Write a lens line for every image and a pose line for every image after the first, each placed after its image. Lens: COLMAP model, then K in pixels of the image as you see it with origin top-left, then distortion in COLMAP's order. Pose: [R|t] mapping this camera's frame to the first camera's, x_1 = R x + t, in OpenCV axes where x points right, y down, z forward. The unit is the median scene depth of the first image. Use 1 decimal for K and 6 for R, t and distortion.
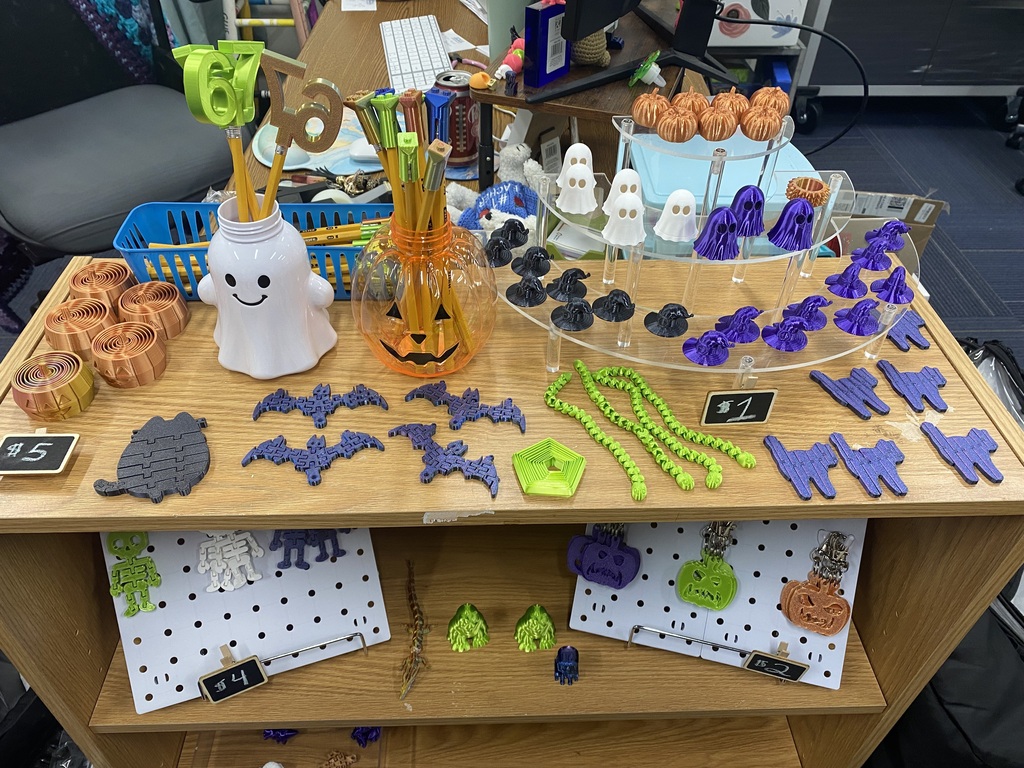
lens RADIAL K [[786.8, 0, 512.0], [0, 786.8, 384.0], [0, 0, 1]] dist [0.008052, 0.007221]
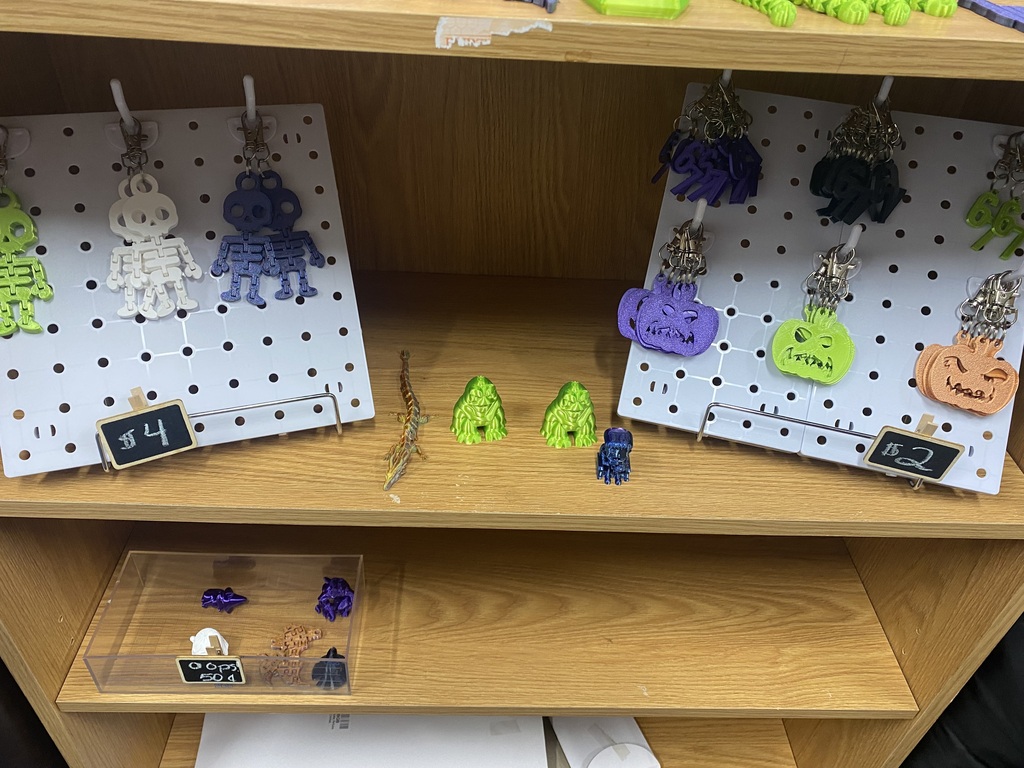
lens RADIAL K [[786.8, 0, 508.9], [0, 786.8, 383.3], [0, 0, 1]] dist [0.060682, -0.088552]
pose [[0.999373, 0.035118, 0.004450, -0.033524], [-0.034847, 0.998099, -0.050842, 0.325107], [-0.006227, 0.050655, 0.998697, 0.267229]]
